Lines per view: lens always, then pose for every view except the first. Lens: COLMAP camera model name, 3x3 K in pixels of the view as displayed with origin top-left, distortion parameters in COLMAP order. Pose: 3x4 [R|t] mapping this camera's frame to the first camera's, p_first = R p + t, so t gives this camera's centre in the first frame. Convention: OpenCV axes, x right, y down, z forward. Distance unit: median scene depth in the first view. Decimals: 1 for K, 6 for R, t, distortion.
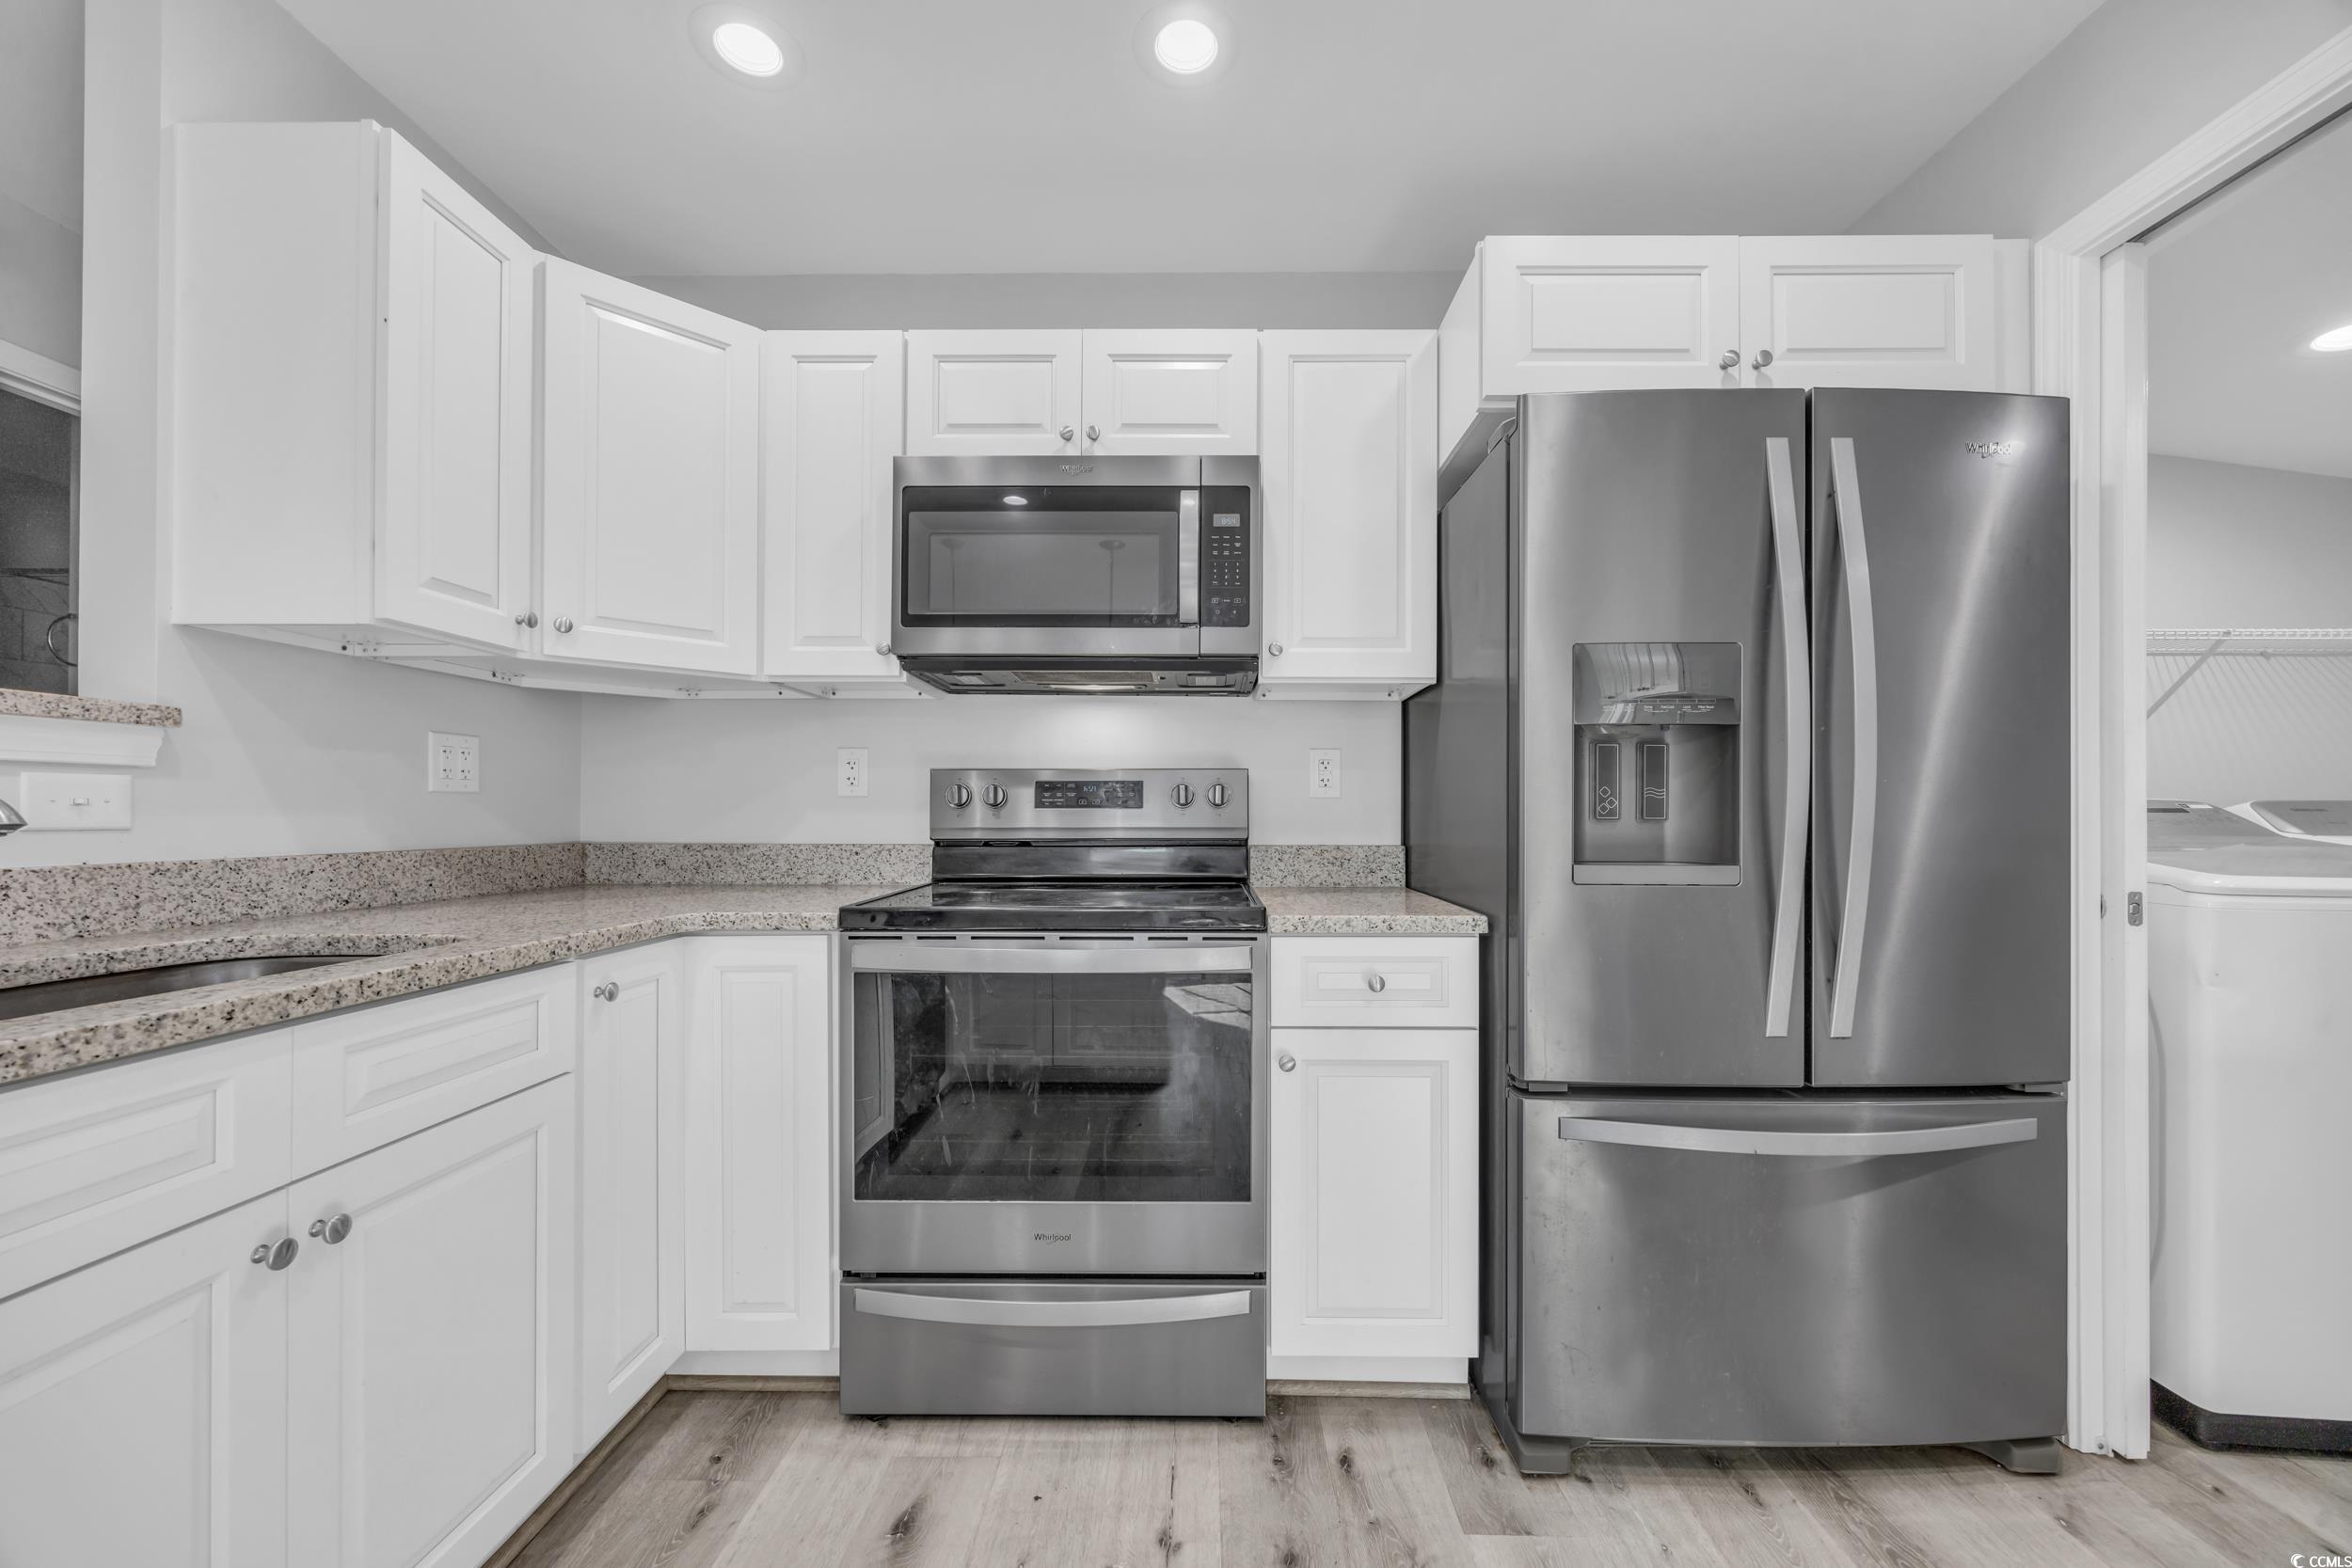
lens RADIAL K [[880.0, 0, 1181.8], [0, 880.0, 808.2], [0, 0, 1]] dist [0.000483, -0.000194]
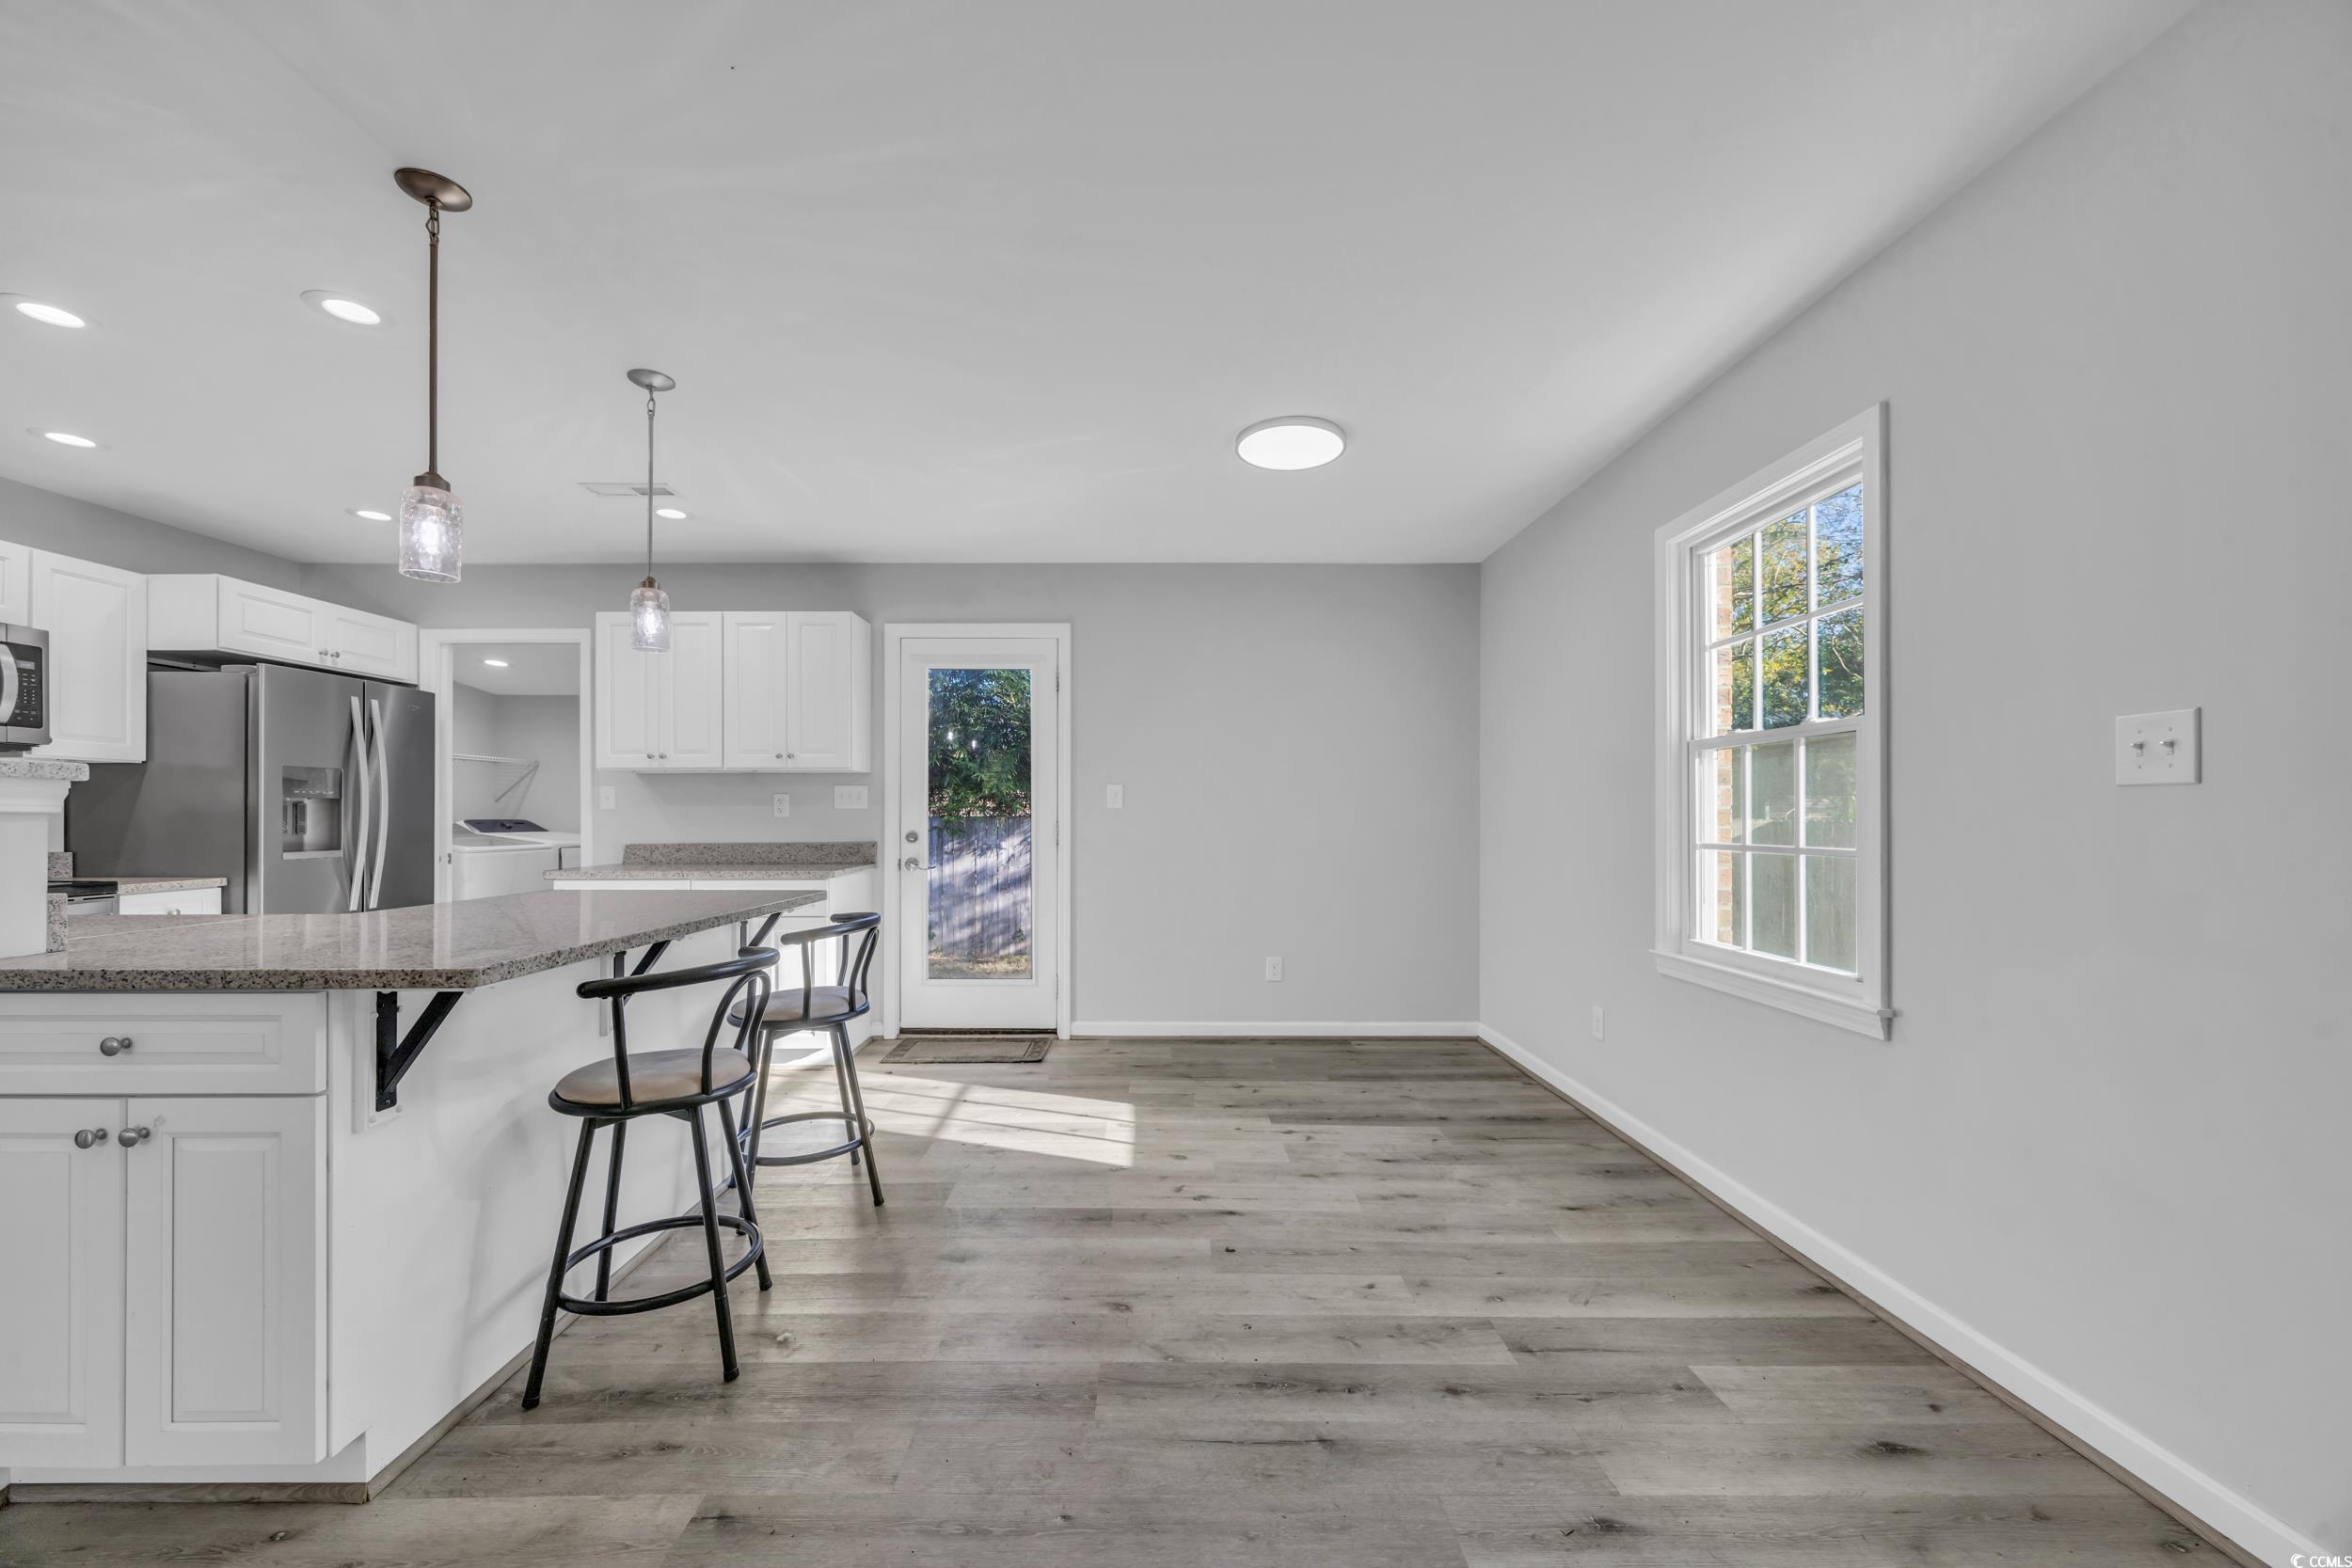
lens RADIAL K [[880.0, 0, 1181.8], [0, 880.0, 808.2], [0, 0, 1]] dist [0.000483, -0.000194]
pose [[-0.061451, 0.003737, 0.998103, -1.946945], [-0.008158, 0.999958, -0.004246, -0.064210], [-0.998077, -0.008404, -0.061418, -1.240099]]
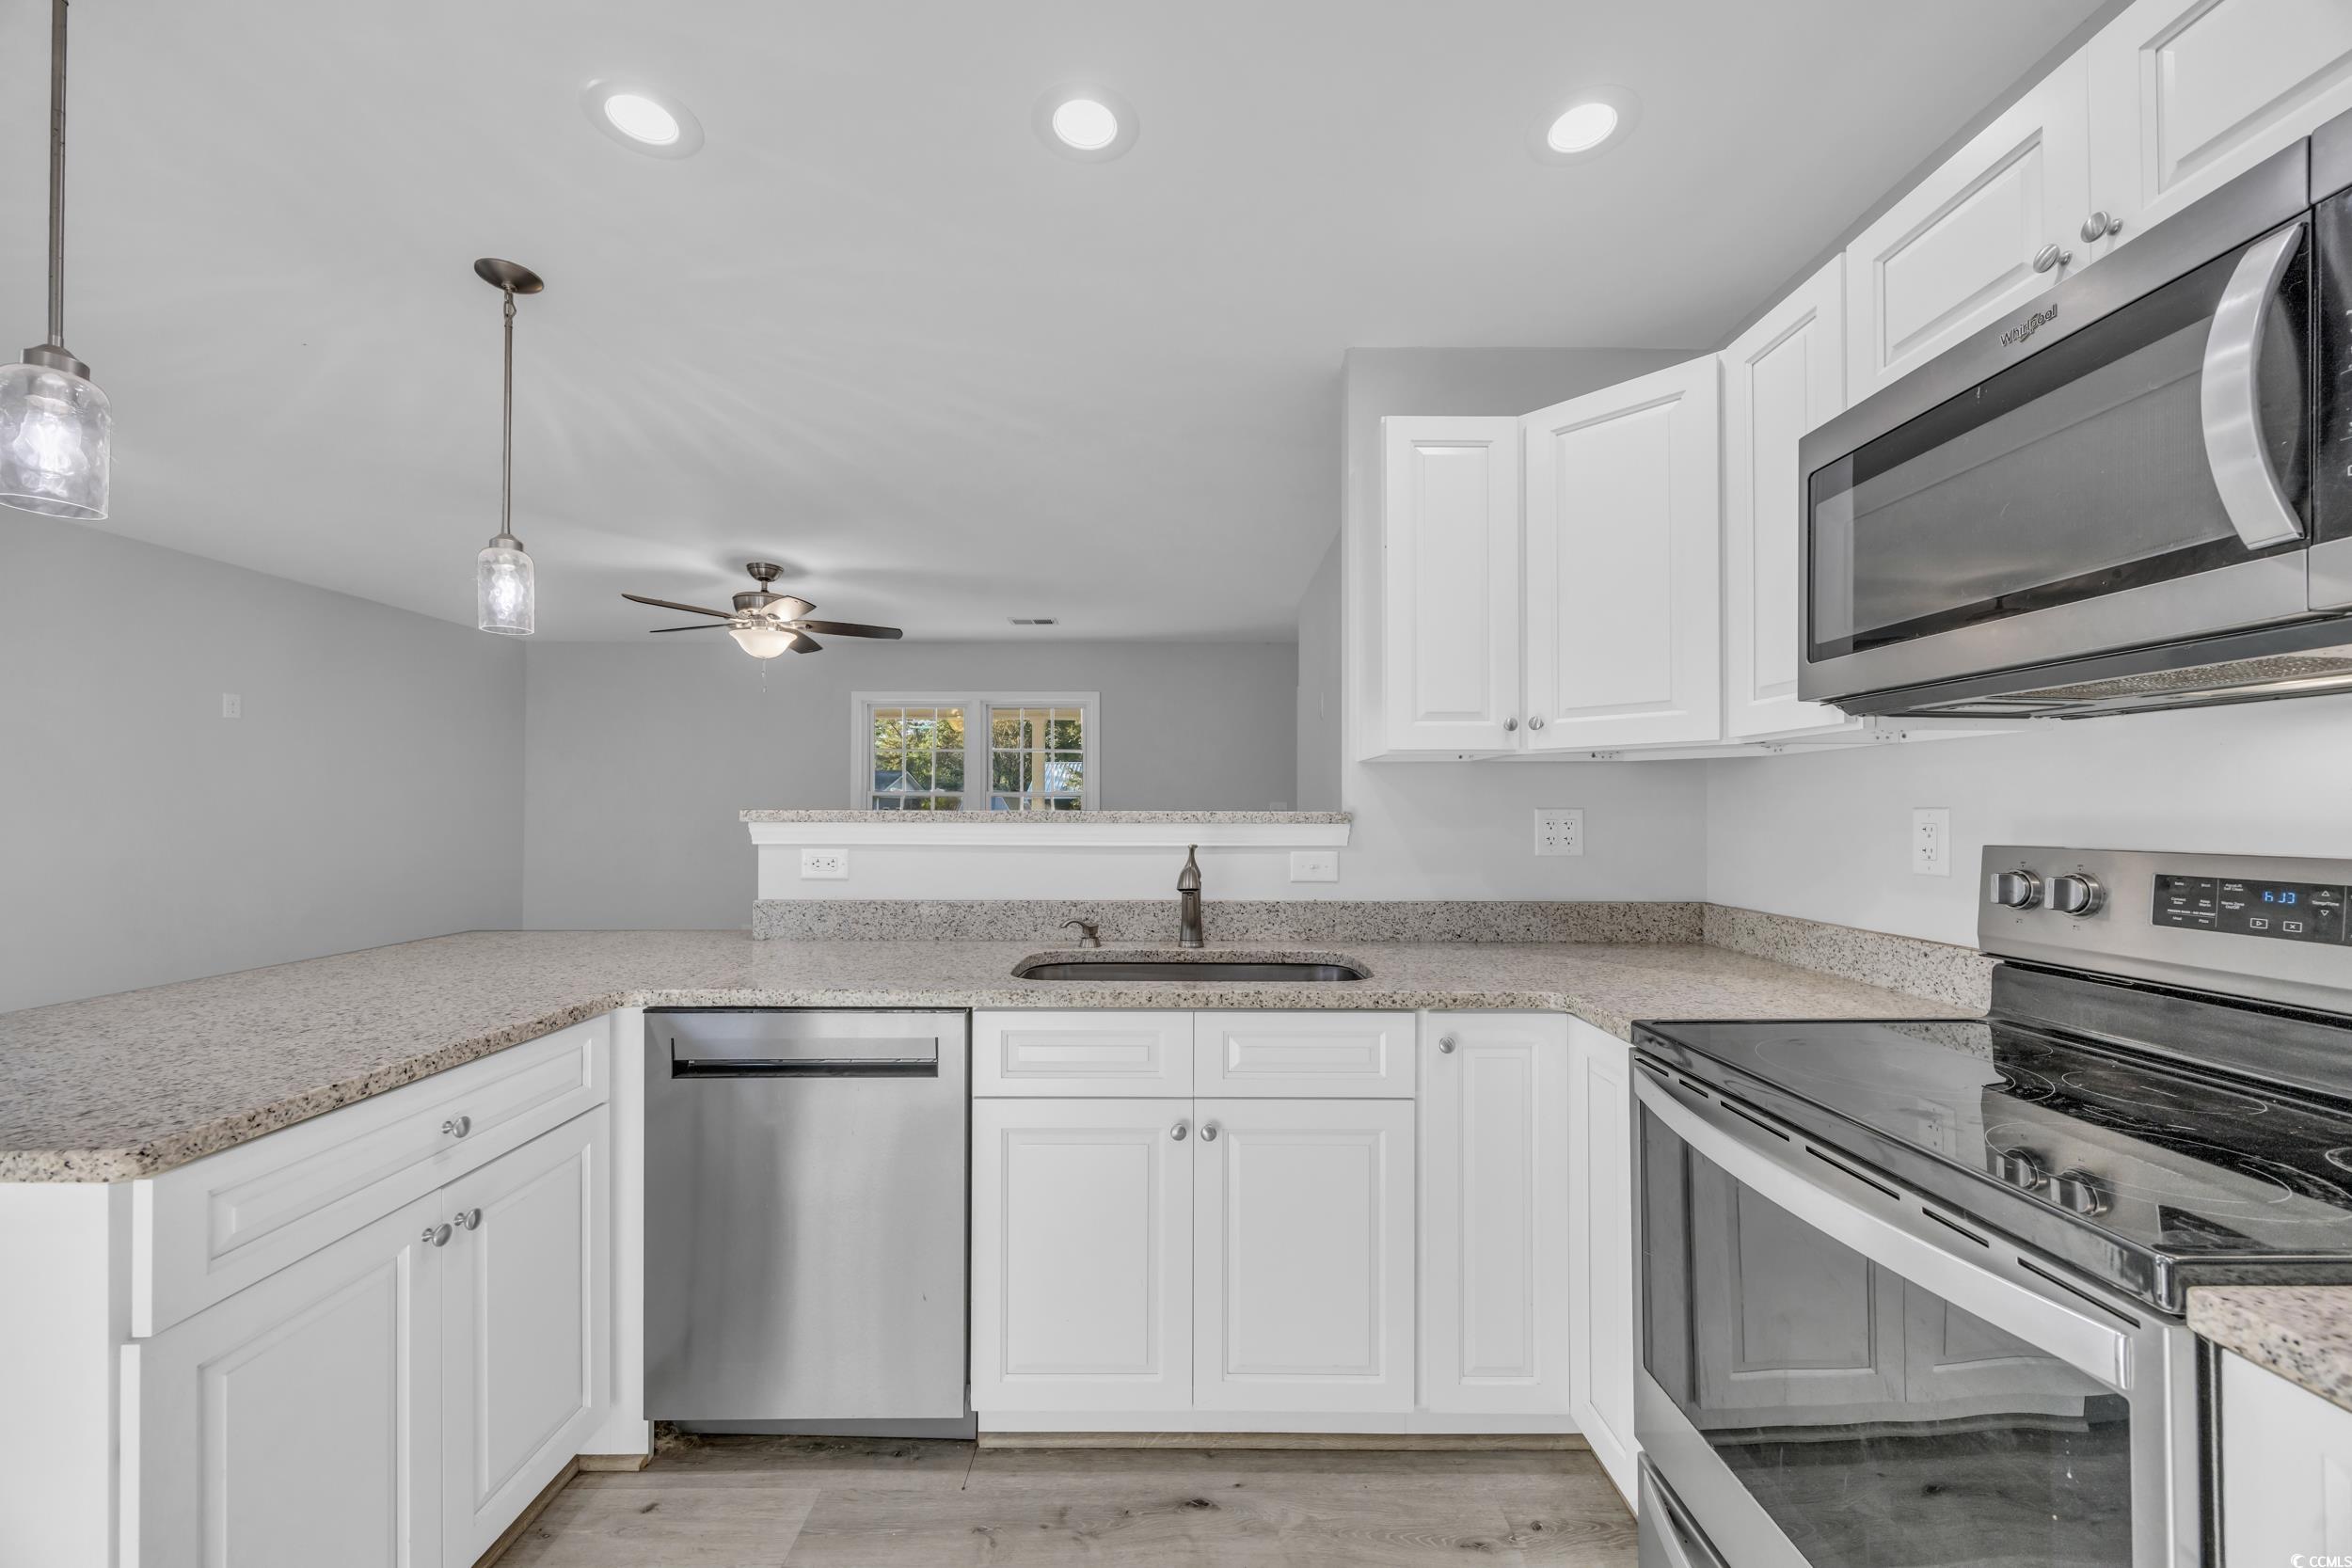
lens RADIAL K [[880.0, 0, 1181.8], [0, 880.0, 808.2], [0, 0, 1]] dist [0.000483, -0.000194]
pose [[0.047155, -0.009054, -0.998847, 0.462044], [0.000746, 0.999959, -0.009028, -0.089696], [0.998887, -0.000319, 0.047160, 0.500798]]
